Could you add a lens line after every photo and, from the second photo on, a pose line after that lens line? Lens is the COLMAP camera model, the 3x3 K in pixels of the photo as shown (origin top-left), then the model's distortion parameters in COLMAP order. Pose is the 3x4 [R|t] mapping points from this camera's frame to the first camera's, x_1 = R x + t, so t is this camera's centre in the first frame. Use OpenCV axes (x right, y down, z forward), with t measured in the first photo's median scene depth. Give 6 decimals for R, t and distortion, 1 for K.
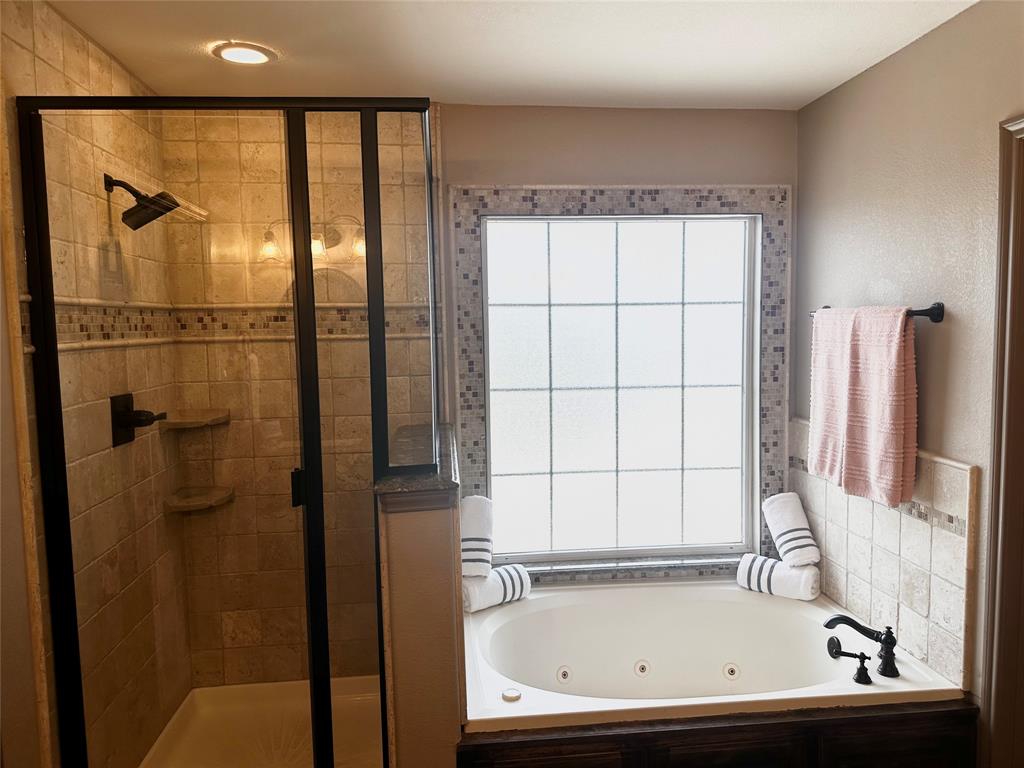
lens RADIAL K [[716.3, 0, 512.0], [0, 716.3, 384.0], [0, 0, 1]] dist [0.002241, -0.004197]
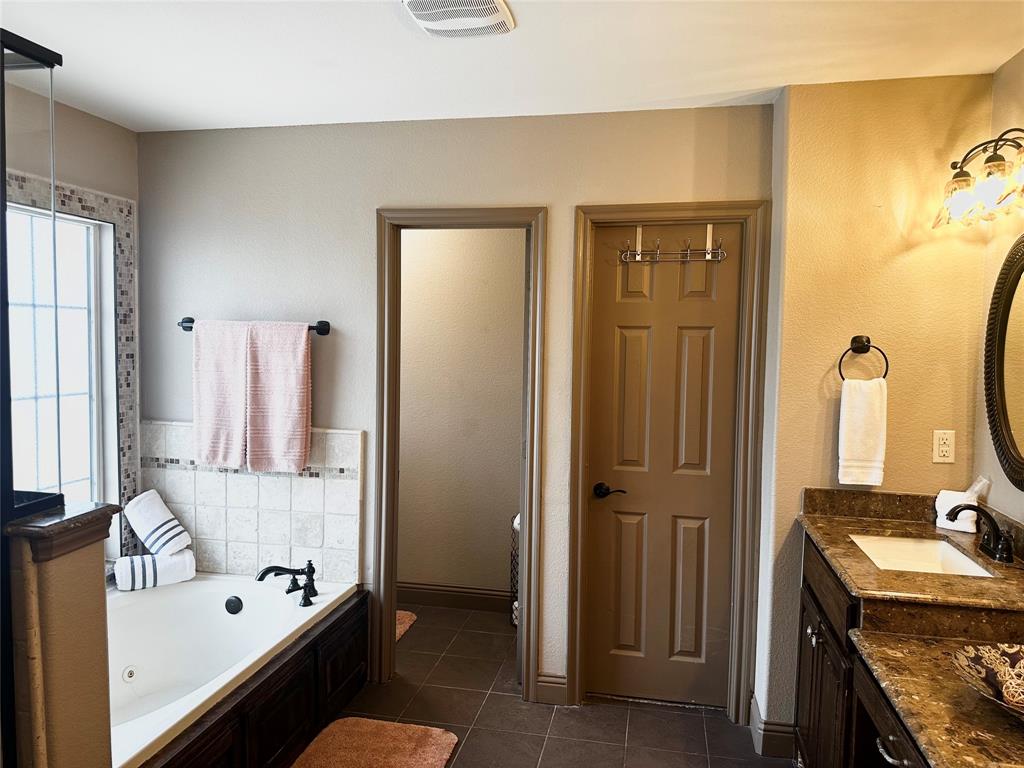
lens RADIAL K [[716.3, 0, 512.0], [0, 716.3, 384.0], [0, 0, 1]] dist [0.002241, -0.004197]
pose [[0.302189, -0.038720, 0.952461, -0.476538], [0.055910, 0.998175, 0.022840, -0.000500], [-0.951607, 0.046350, 0.303802, 0.162867]]
